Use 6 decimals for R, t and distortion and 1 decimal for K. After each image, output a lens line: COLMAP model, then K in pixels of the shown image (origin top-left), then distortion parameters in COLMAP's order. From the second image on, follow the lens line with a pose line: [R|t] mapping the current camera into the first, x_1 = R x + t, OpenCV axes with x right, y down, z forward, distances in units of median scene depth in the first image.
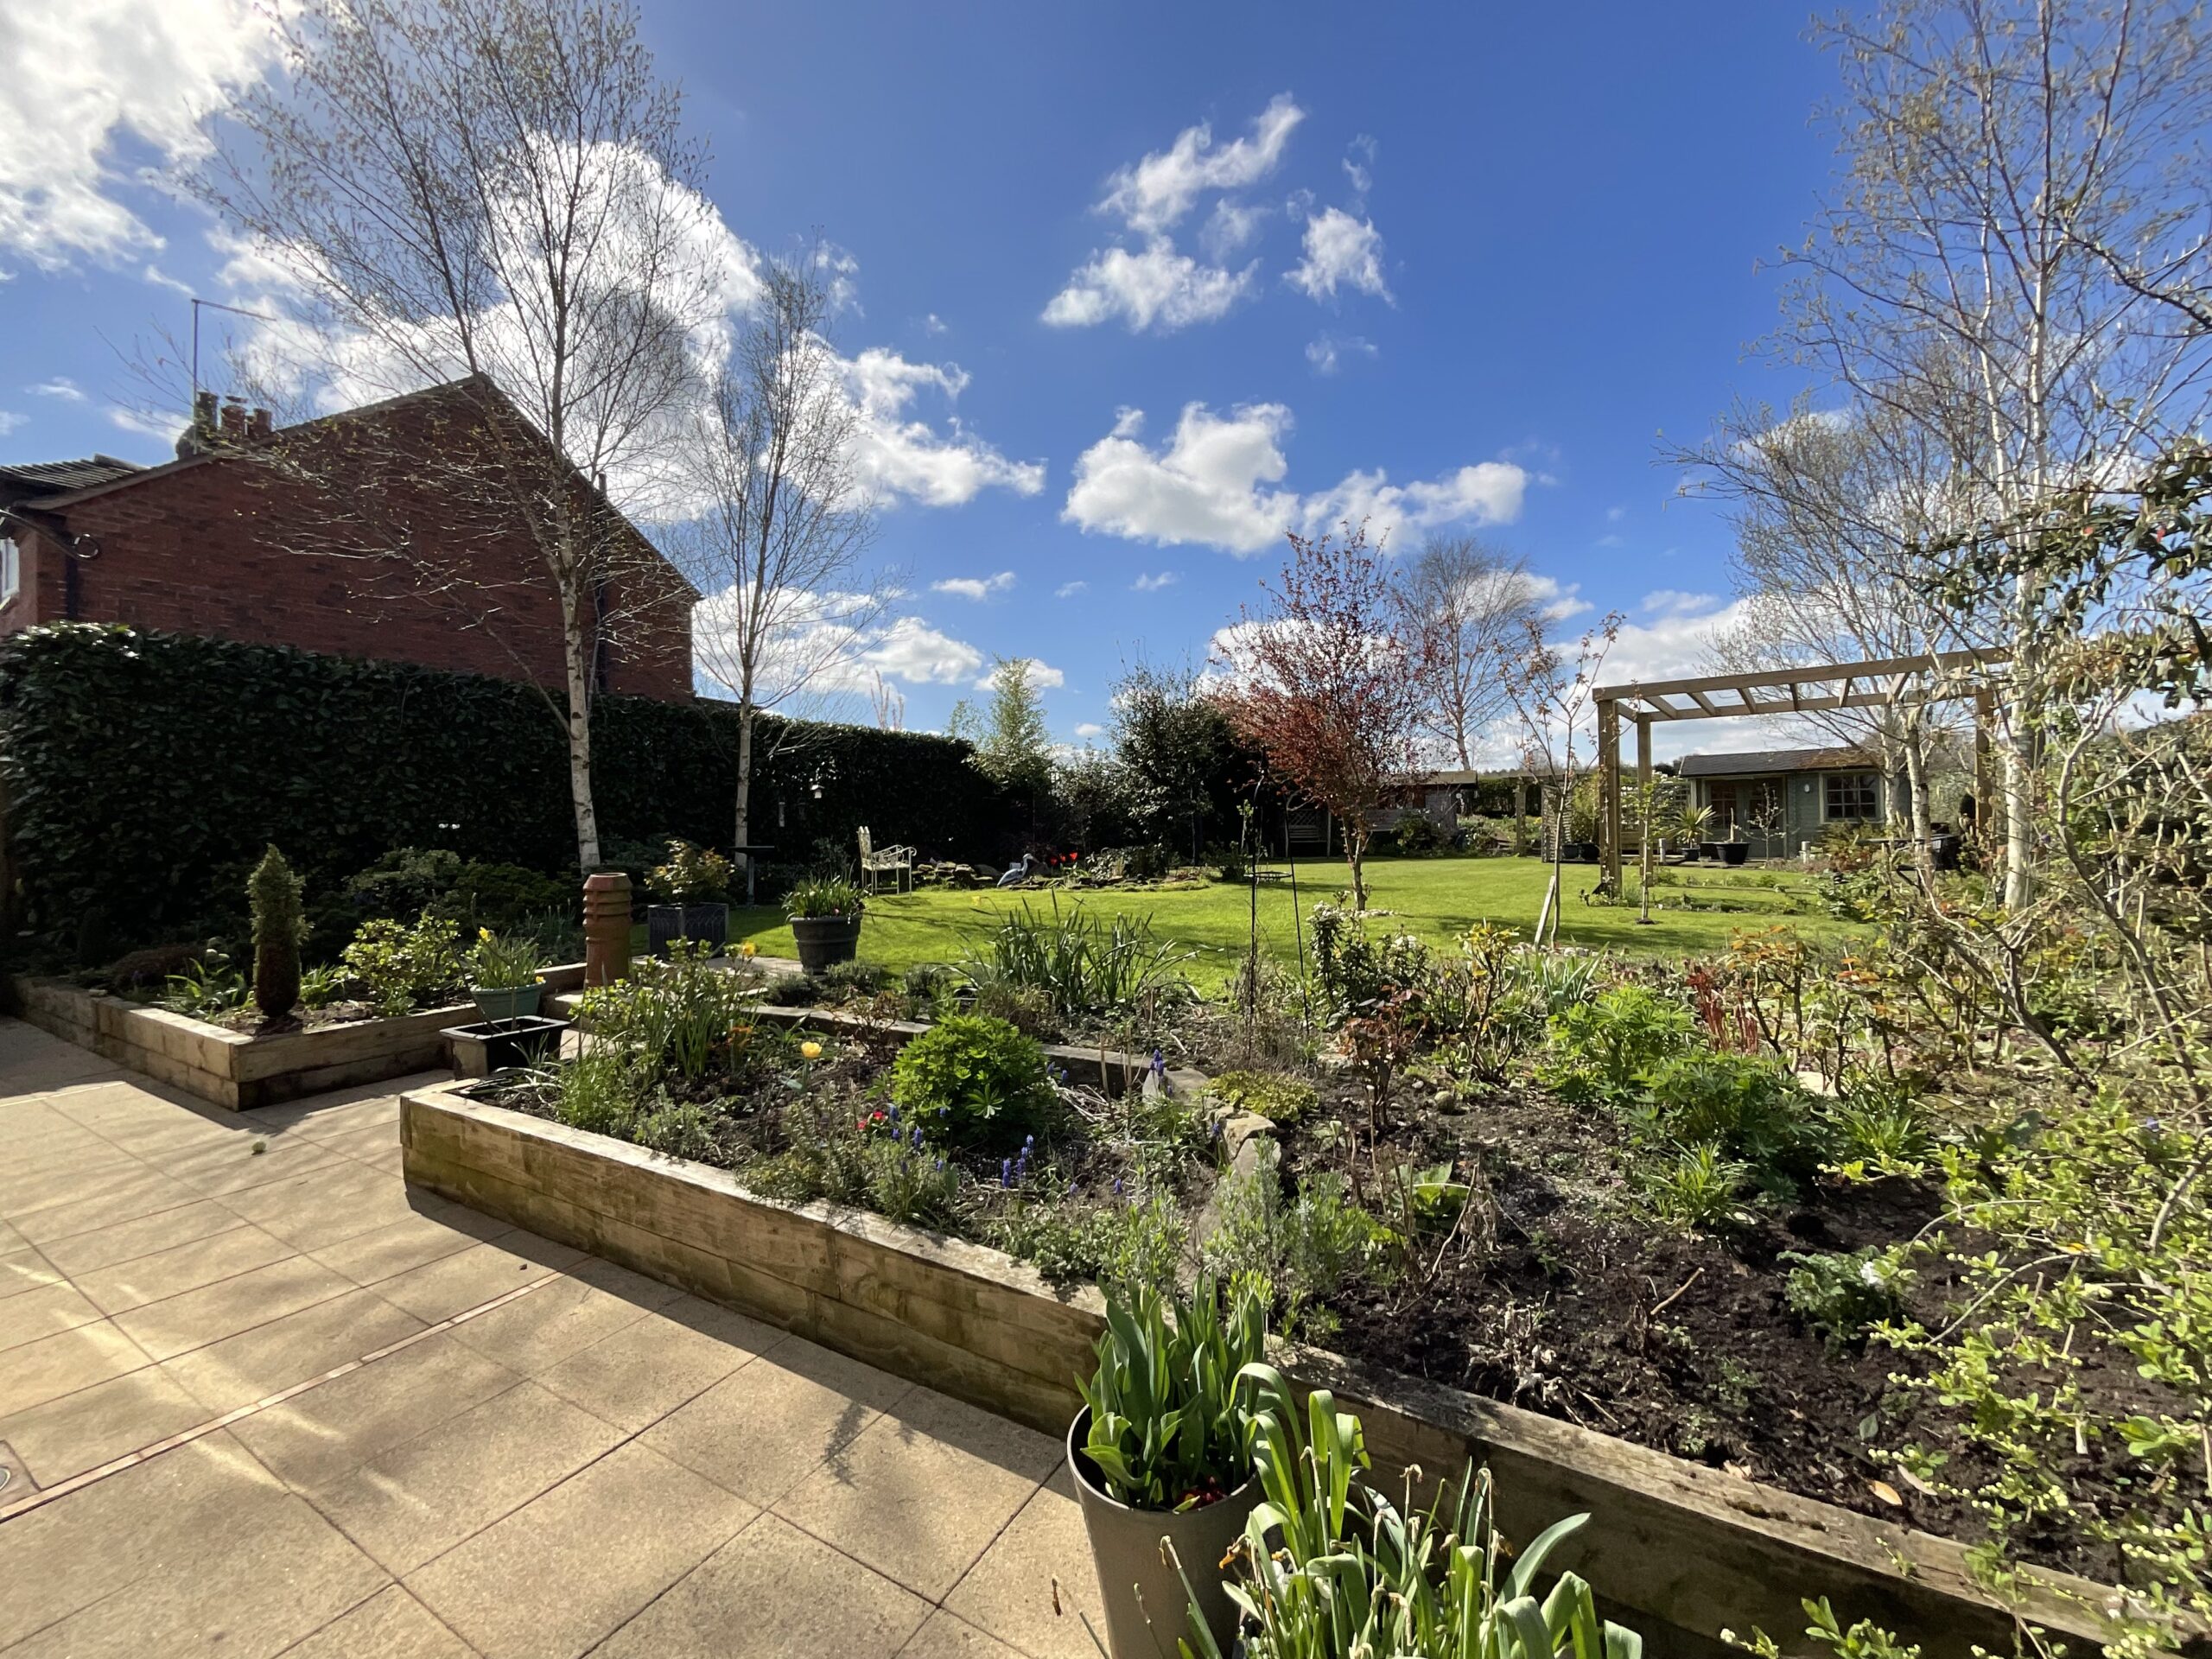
lens RADIAL K [[898.7, 0, 1102.6], [0, 898.7, 835.8], [0, 0, 1]] dist [-0.001143, 0.000435]
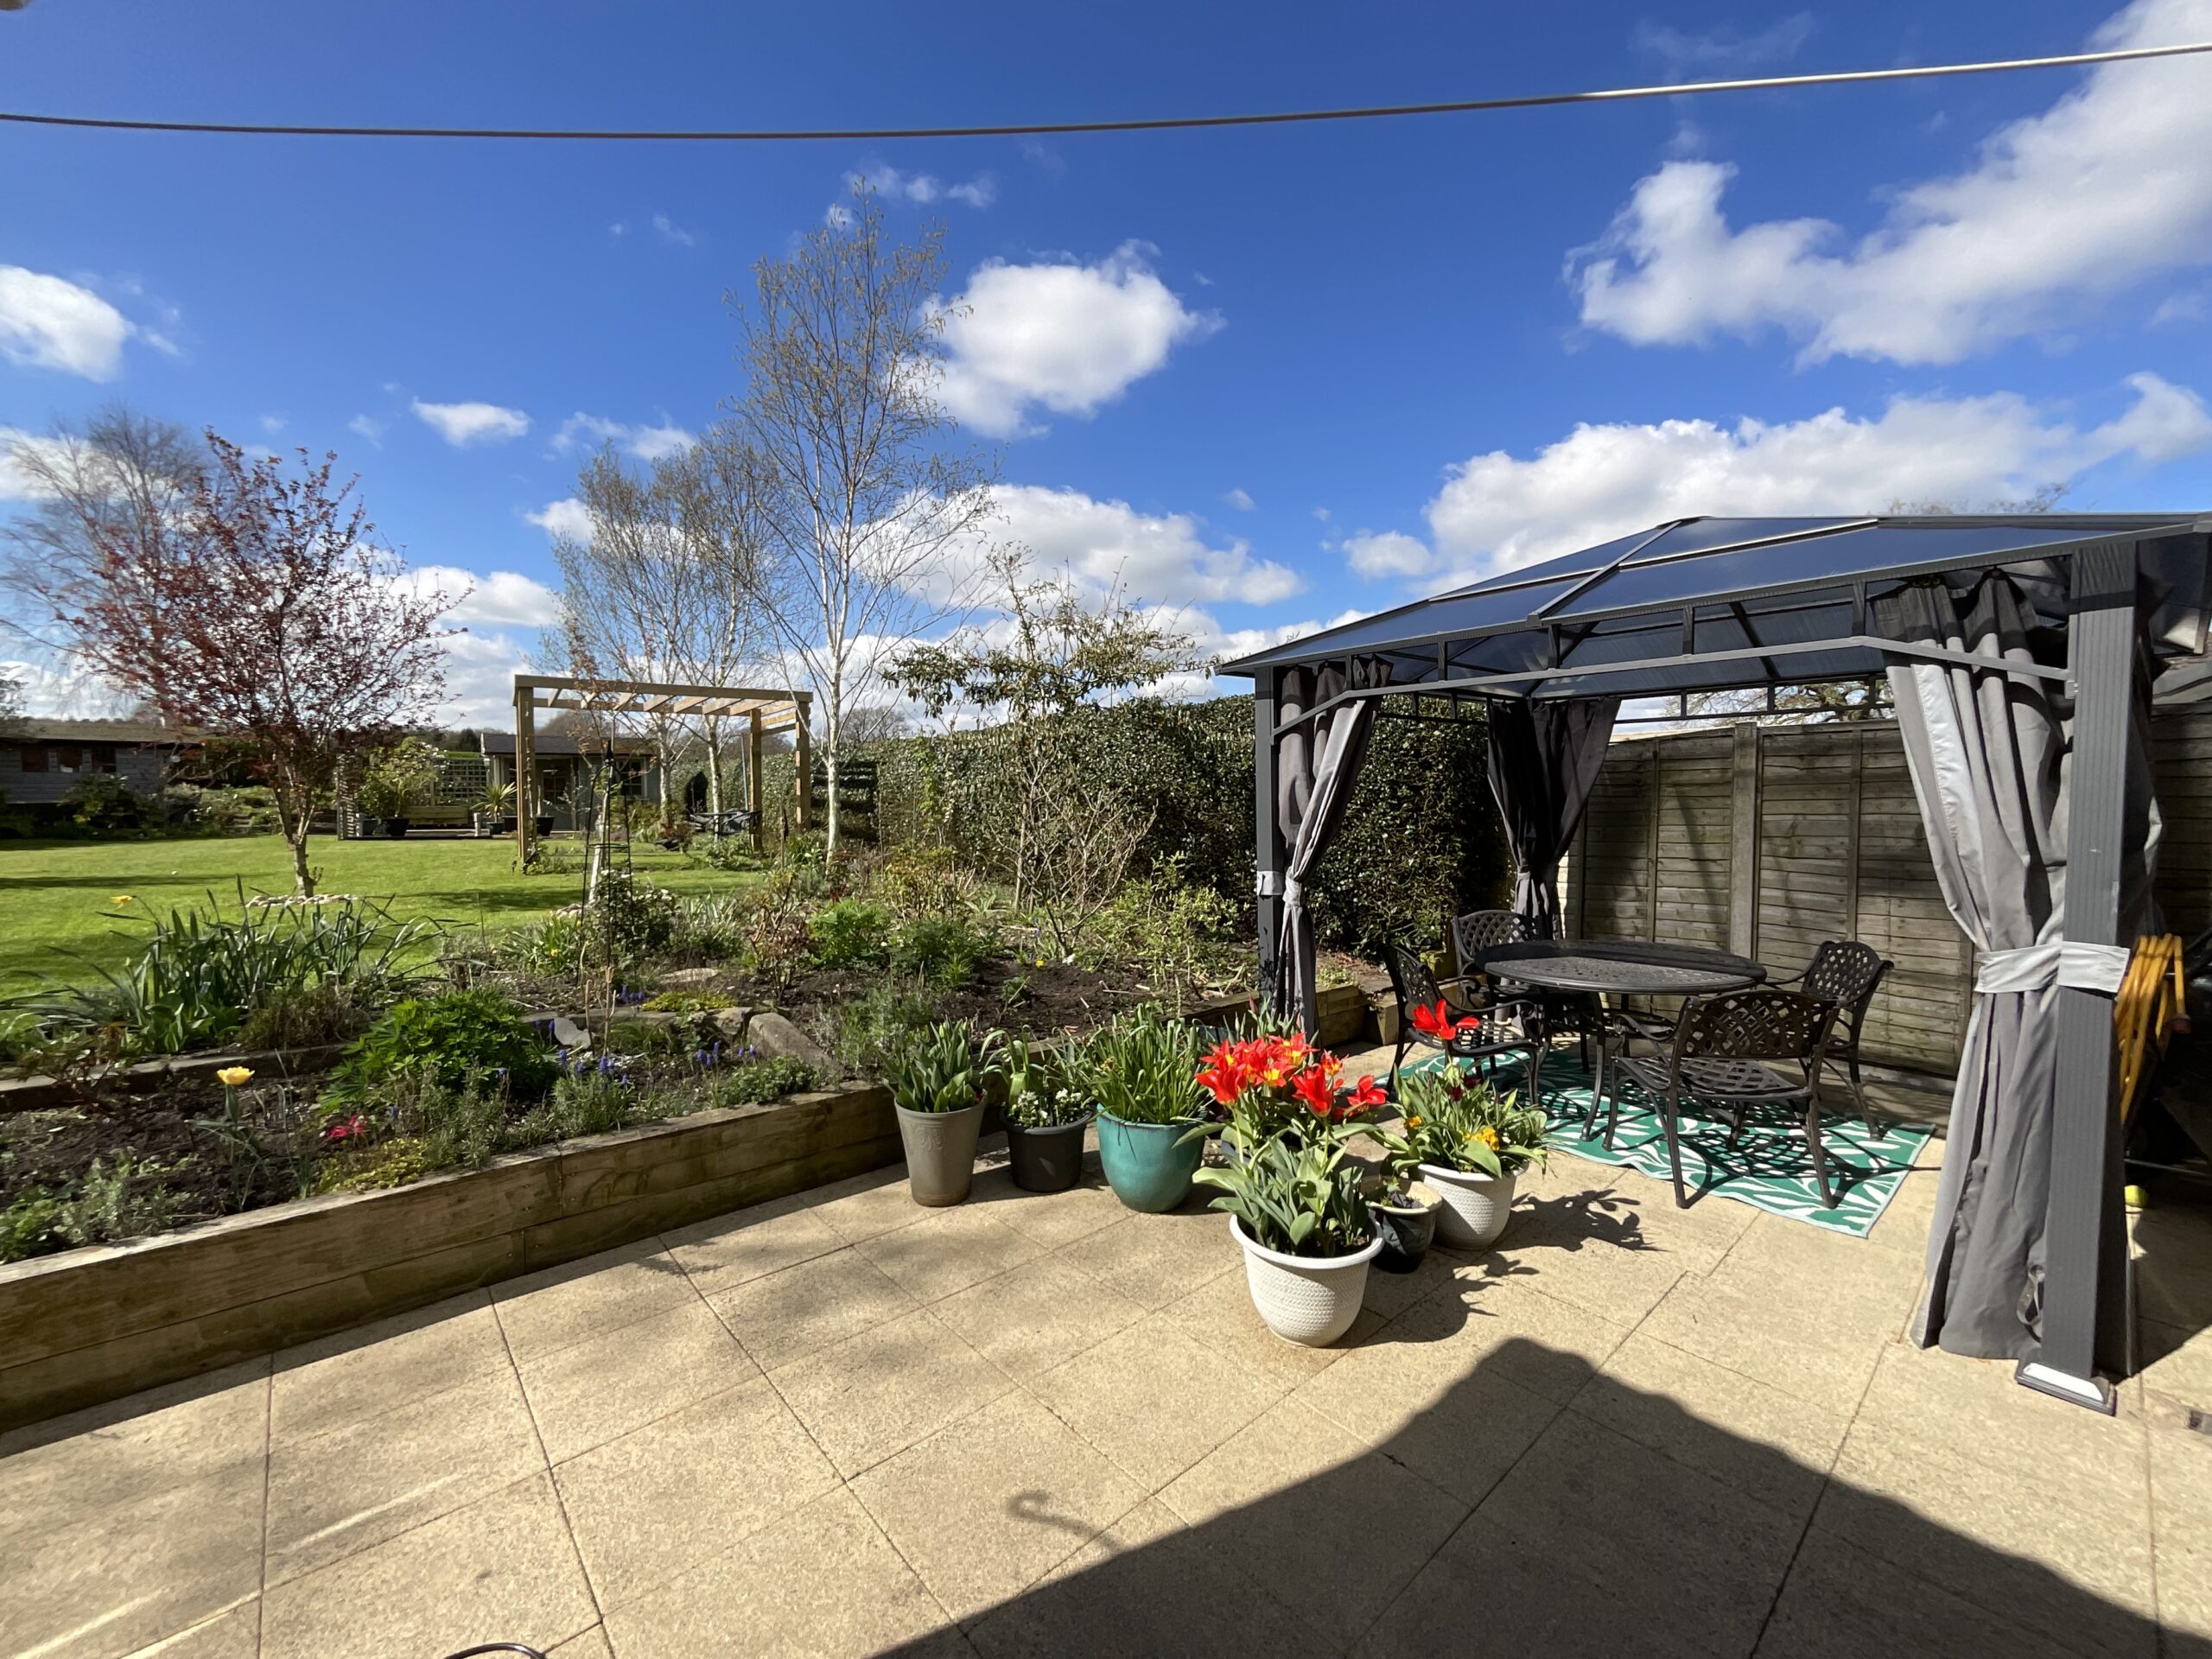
lens RADIAL K [[898.7, 0, 1111.7], [0, 898.7, 827.6], [0, 0, 1]] dist [-0.001143, 0.000435]
pose [[0.297210, -0.018144, 0.954640, -0.109074], [-0.001069, 0.999812, 0.019336, -0.000755], [-0.954812, -0.006767, 0.297135, -0.001447]]
